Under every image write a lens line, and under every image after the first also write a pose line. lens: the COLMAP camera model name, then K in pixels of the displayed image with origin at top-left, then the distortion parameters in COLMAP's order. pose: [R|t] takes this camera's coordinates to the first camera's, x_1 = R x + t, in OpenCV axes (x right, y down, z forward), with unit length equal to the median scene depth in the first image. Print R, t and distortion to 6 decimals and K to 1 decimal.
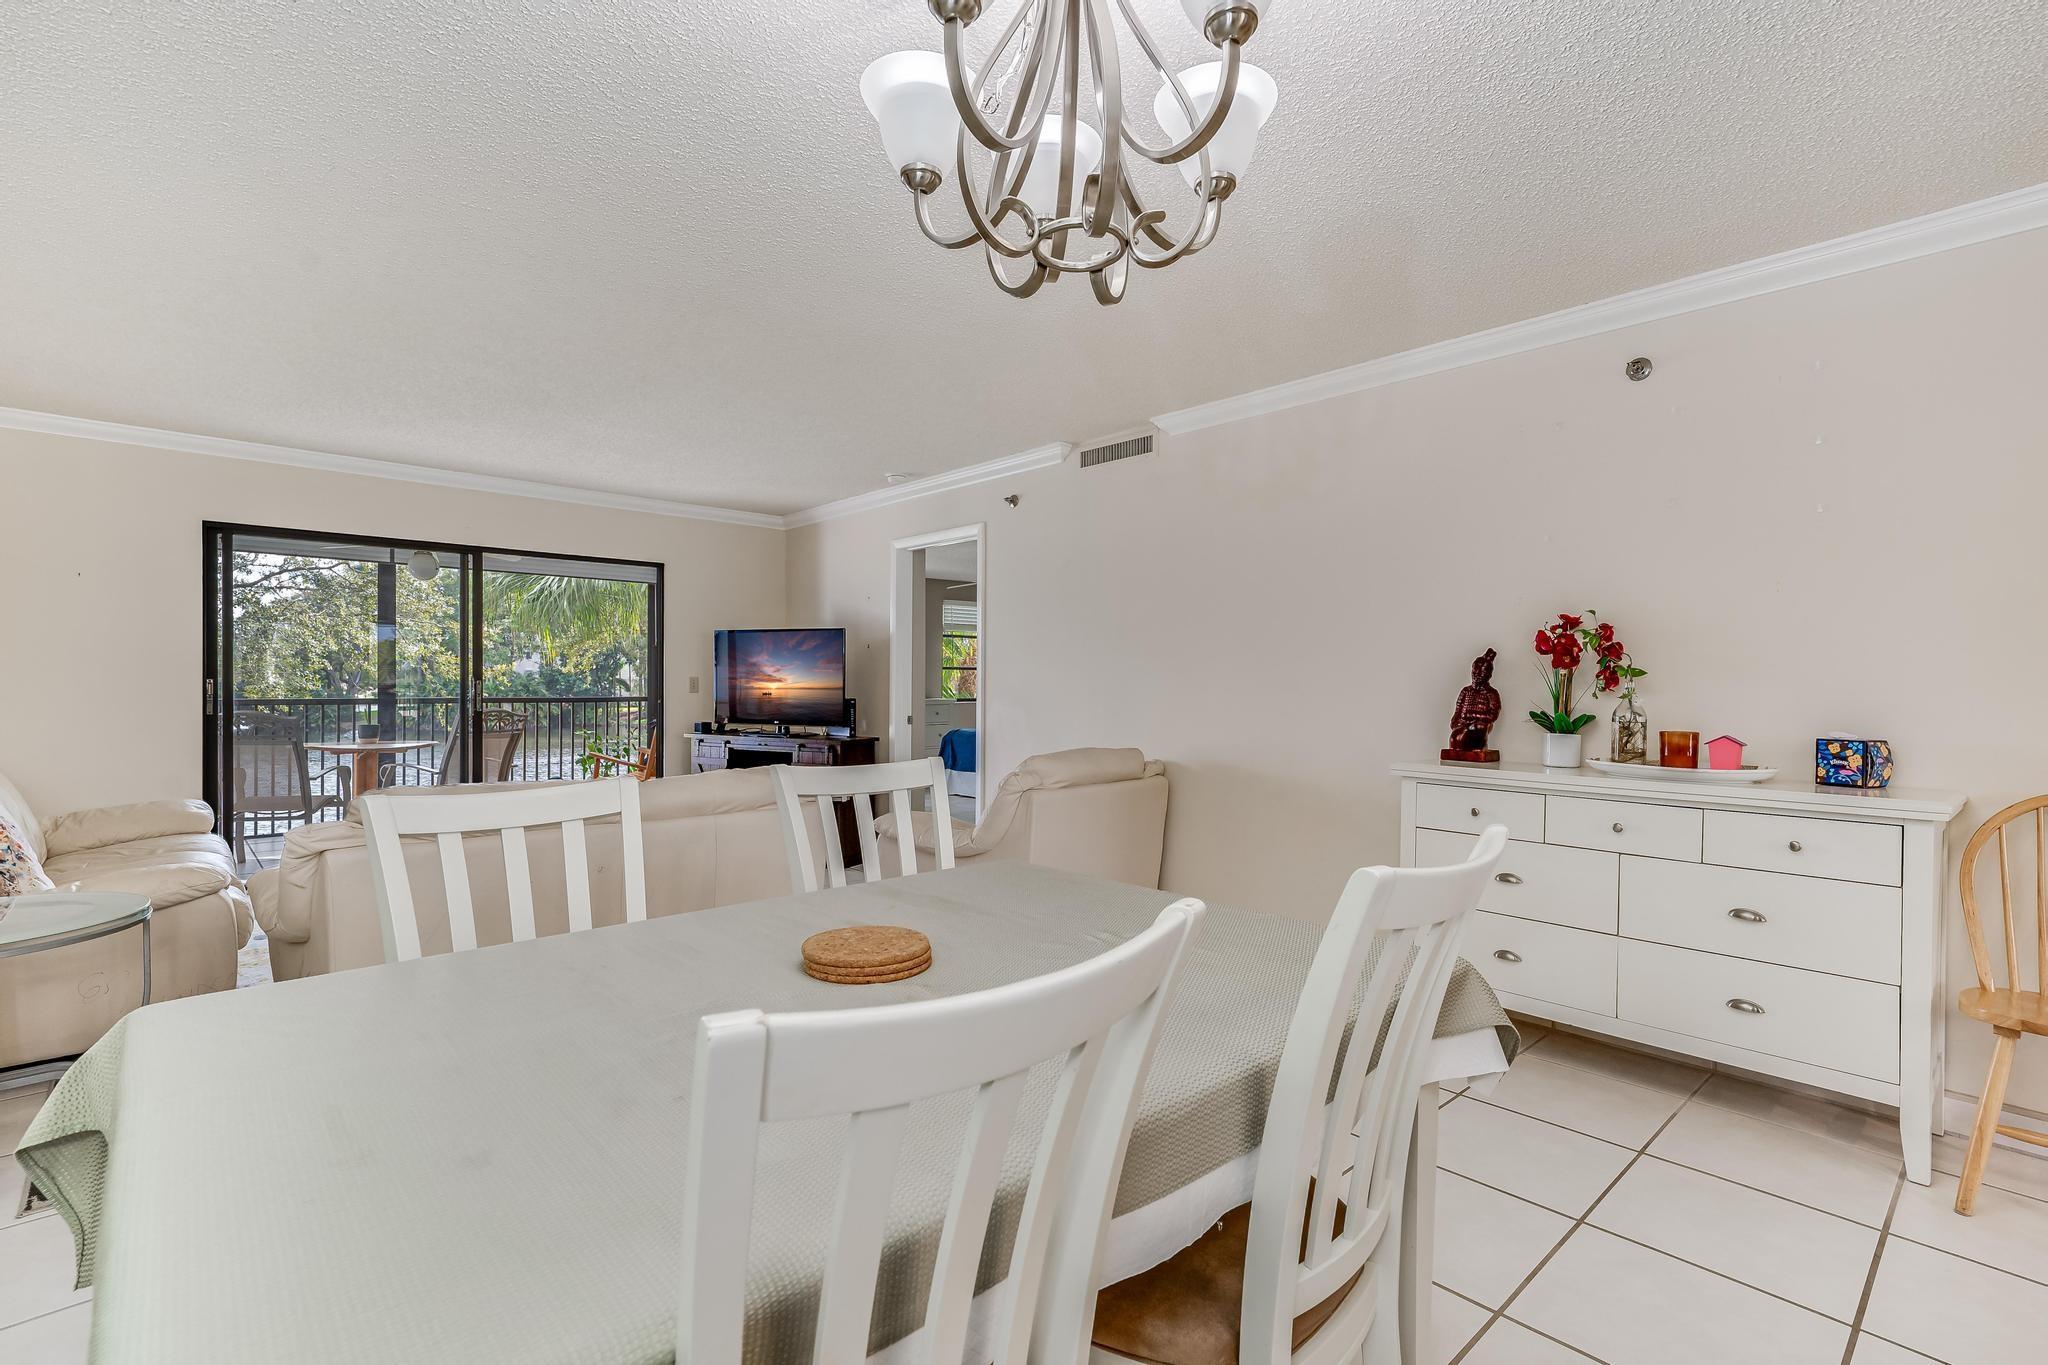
lens RADIAL K [[926.9, 0, 989.0], [0, 926.9, 686.3], [0, 0, 1]] dist [0.000085, 0.000106]
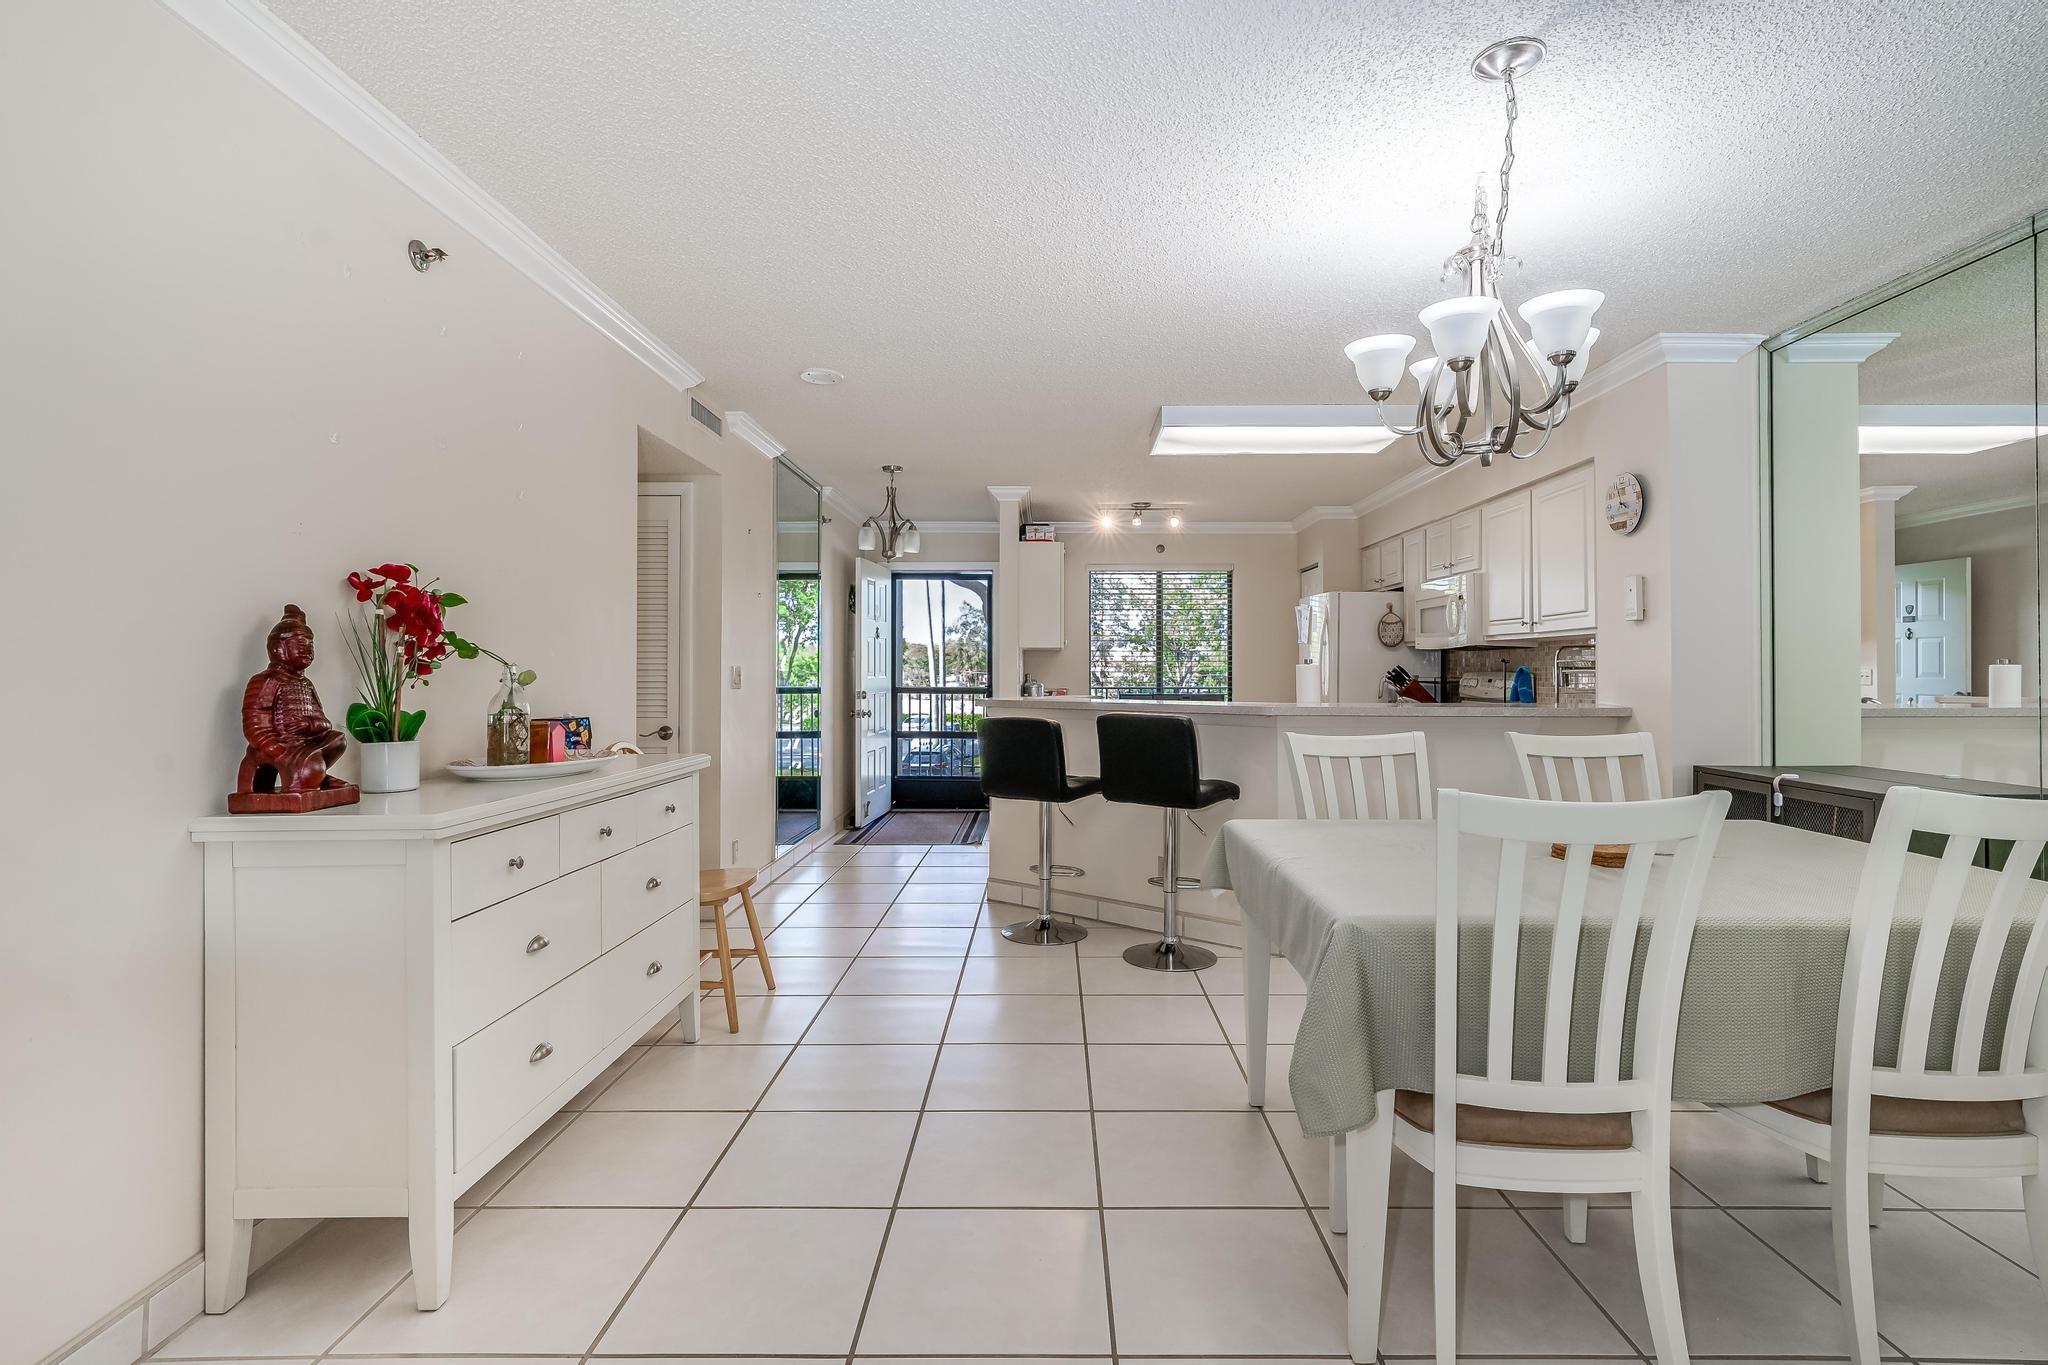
lens RADIAL K [[939.1, 0, 1031.3], [0, 939.1, 680.7], [0, 0, 1]] dist [-0.000550, 0.000300]
pose [[-0.740438, -0.013543, 0.671988, -0.088856], [-0.002649, 0.999848, 0.017232, -0.002996], [-0.672119, 0.010979, -0.740362, 0.625714]]
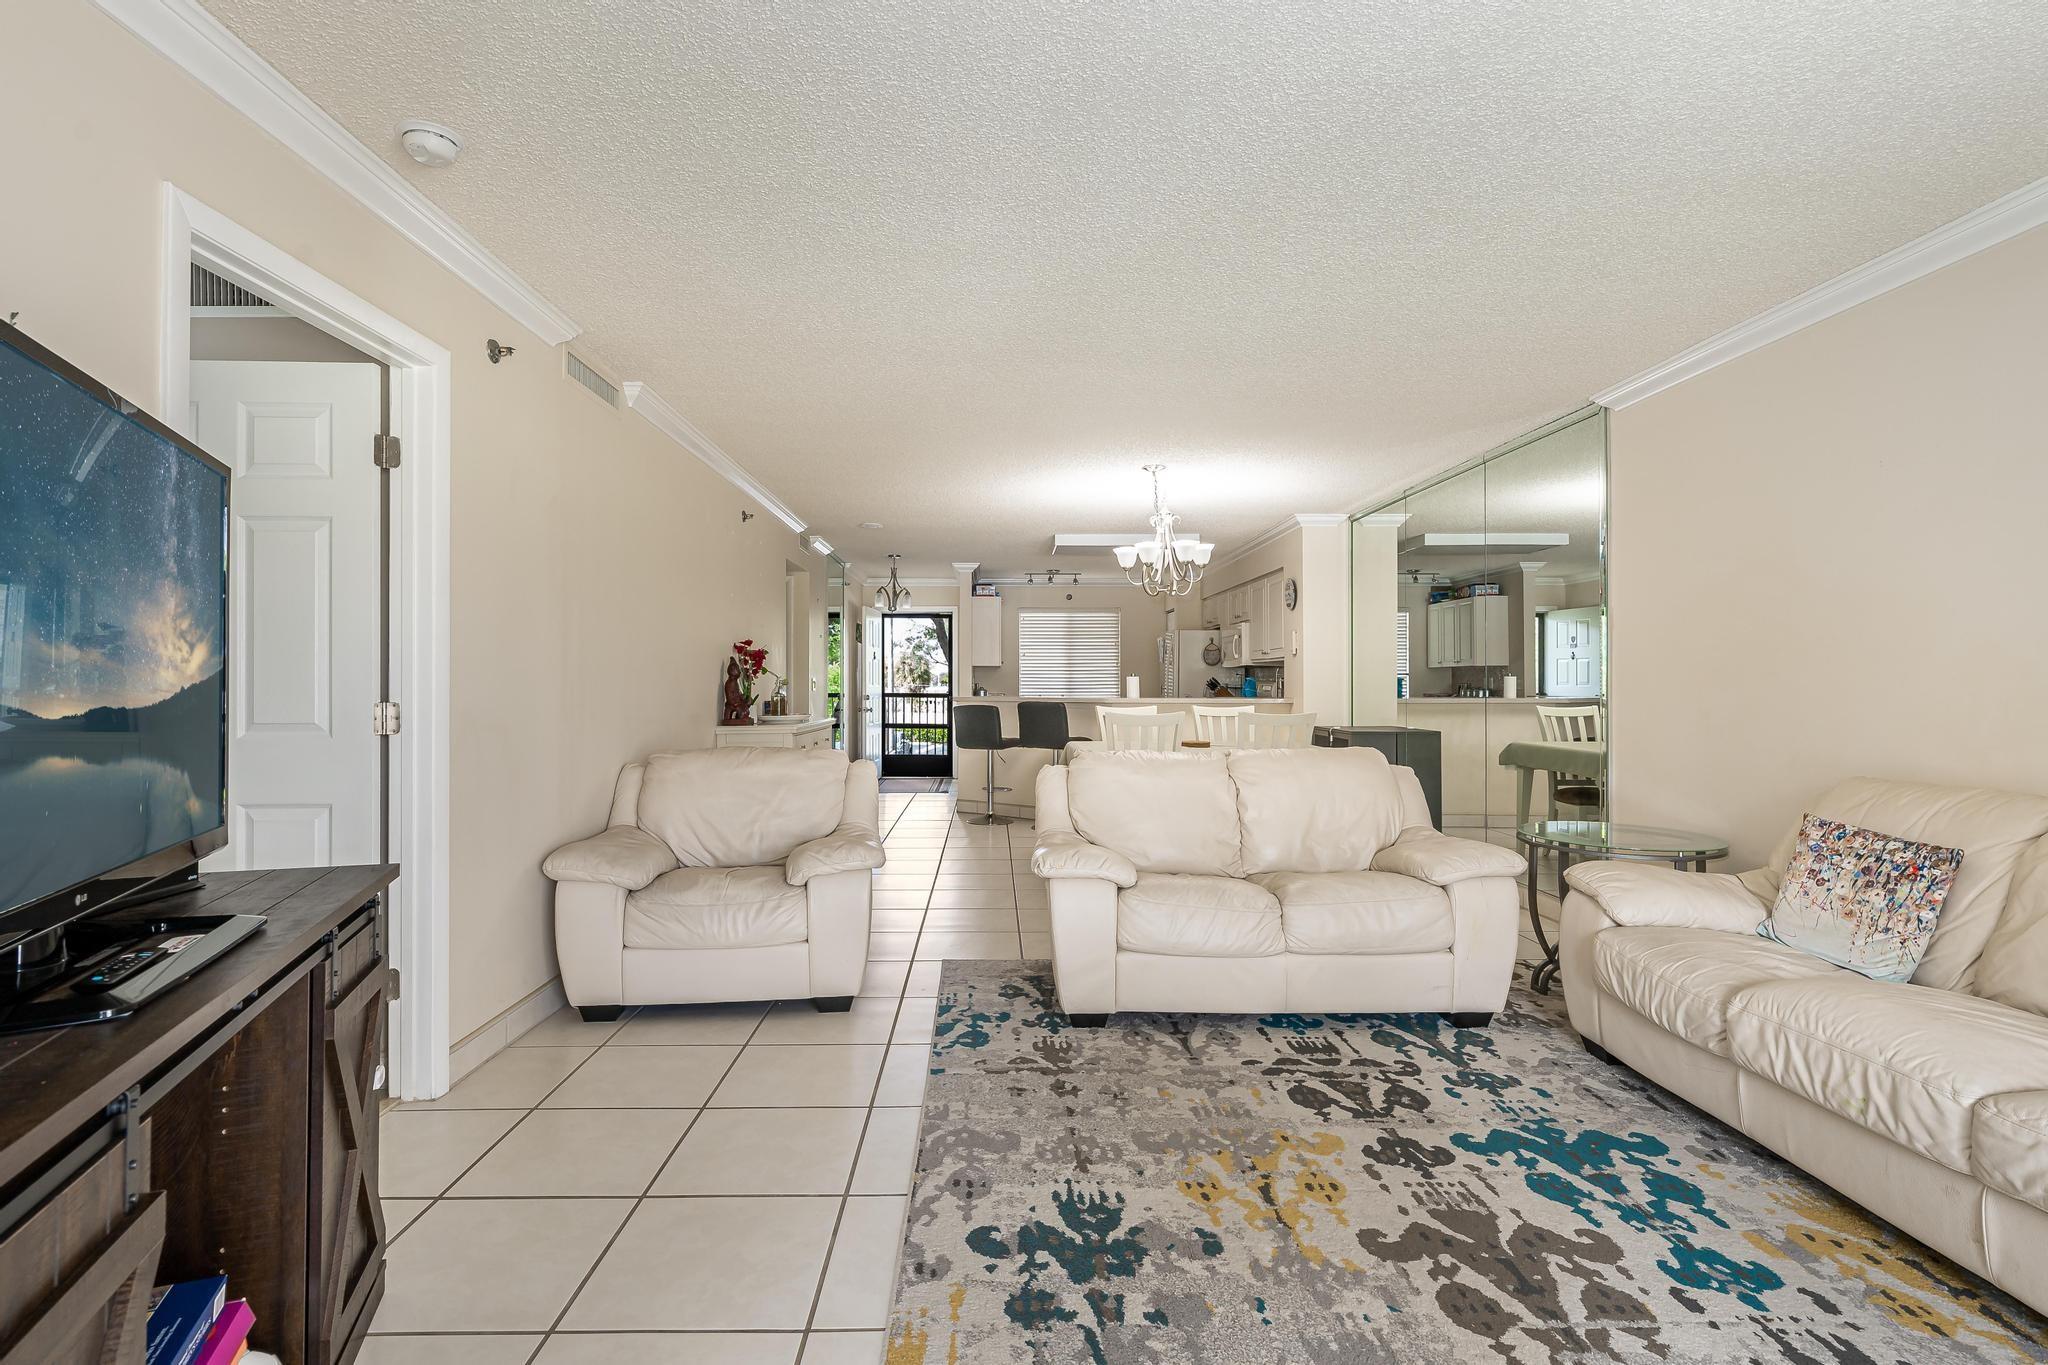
lens RADIAL K [[979.3, 0, 1035.7], [0, 979.3, 678.3], [0, 0, 1]] dist [-0.029408, 0.000237]
pose [[-0.778839, -0.003622, 0.627213, -0.555607], [-0.003845, 0.999992, 0.001000, -0.002851], [-0.627212, -0.001633, -0.778847, 1.145301]]
